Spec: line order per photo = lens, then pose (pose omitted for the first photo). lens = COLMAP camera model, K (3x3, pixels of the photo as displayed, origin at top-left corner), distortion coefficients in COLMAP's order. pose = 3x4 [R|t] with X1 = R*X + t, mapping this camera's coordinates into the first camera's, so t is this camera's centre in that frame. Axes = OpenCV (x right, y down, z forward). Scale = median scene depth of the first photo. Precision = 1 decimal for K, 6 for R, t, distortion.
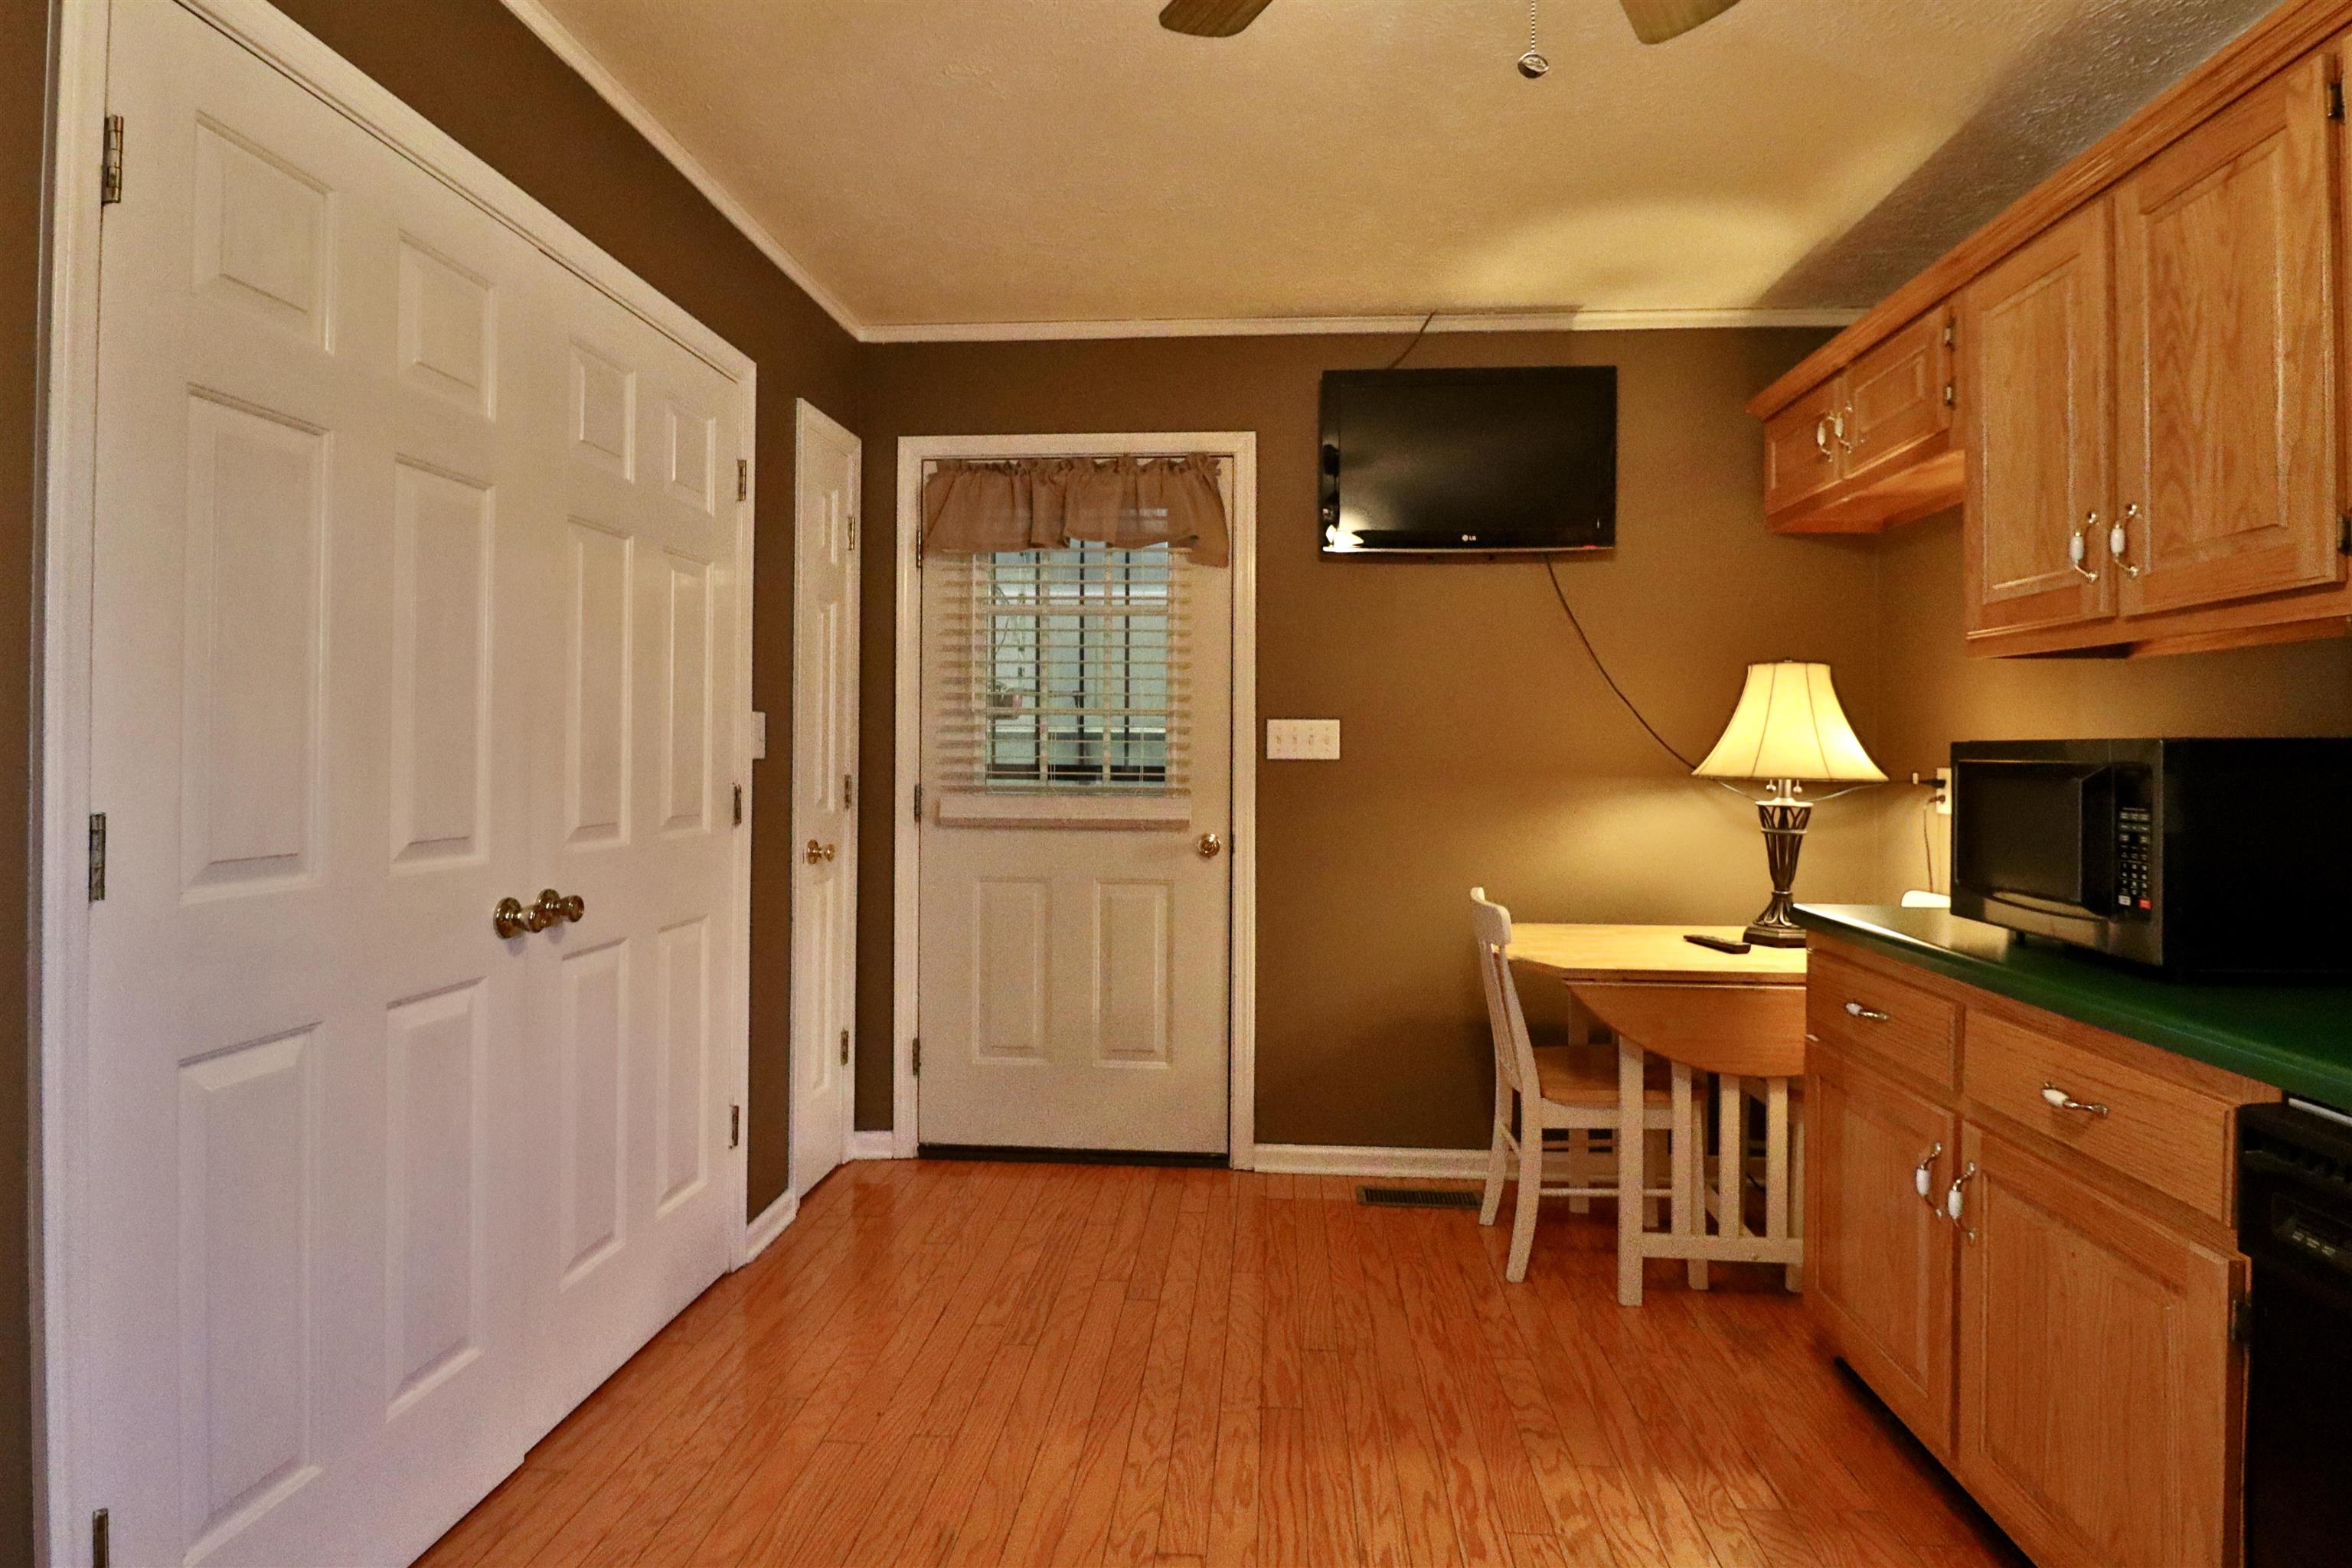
lens RADIAL K [[1215.9, 0, 1194.6], [0, 1215.9, 751.5], [0, 0, 1]] dist [0.006795, -0.014350]
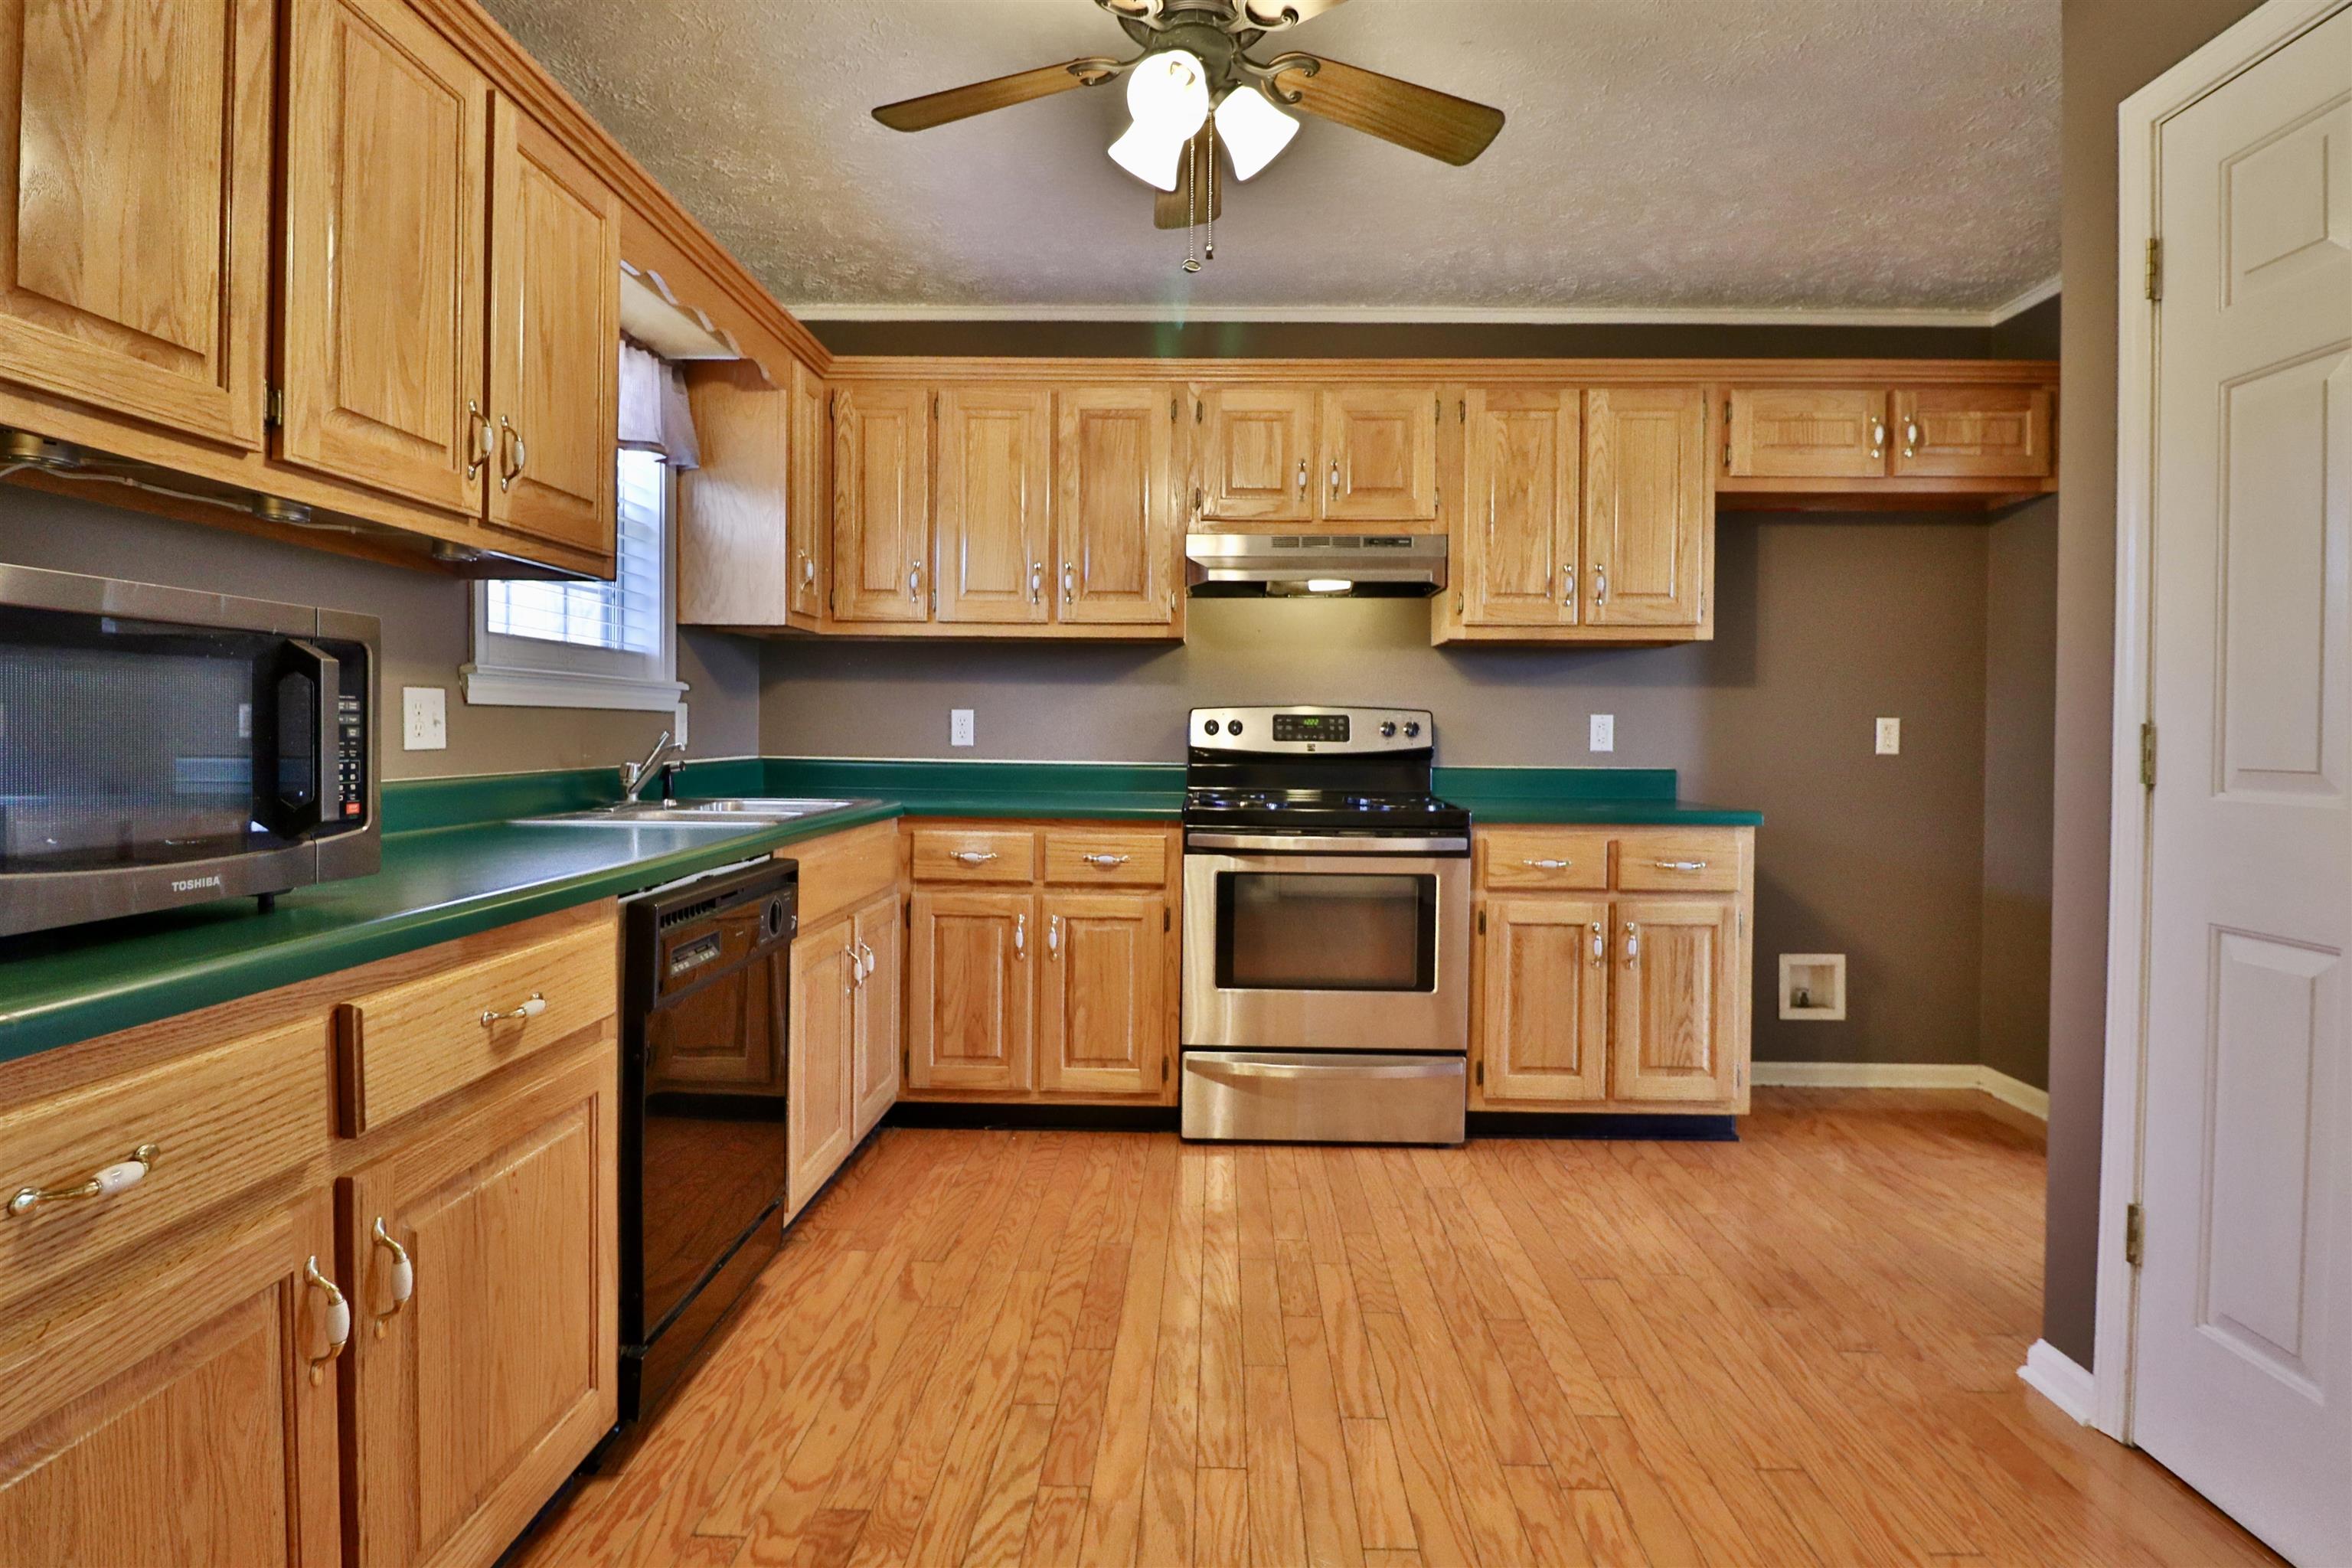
lens RADIAL K [[1215.9, 0, 1194.6], [0, 1215.9, 751.5], [0, 0, 1]] dist [0.006795, -0.014350]
pose [[-0.998472, -0.015434, -0.053062, 0.133793], [-0.016176, 0.999777, 0.013578, 0.035513], [0.052840, 0.014416, -0.998499, 1.025799]]
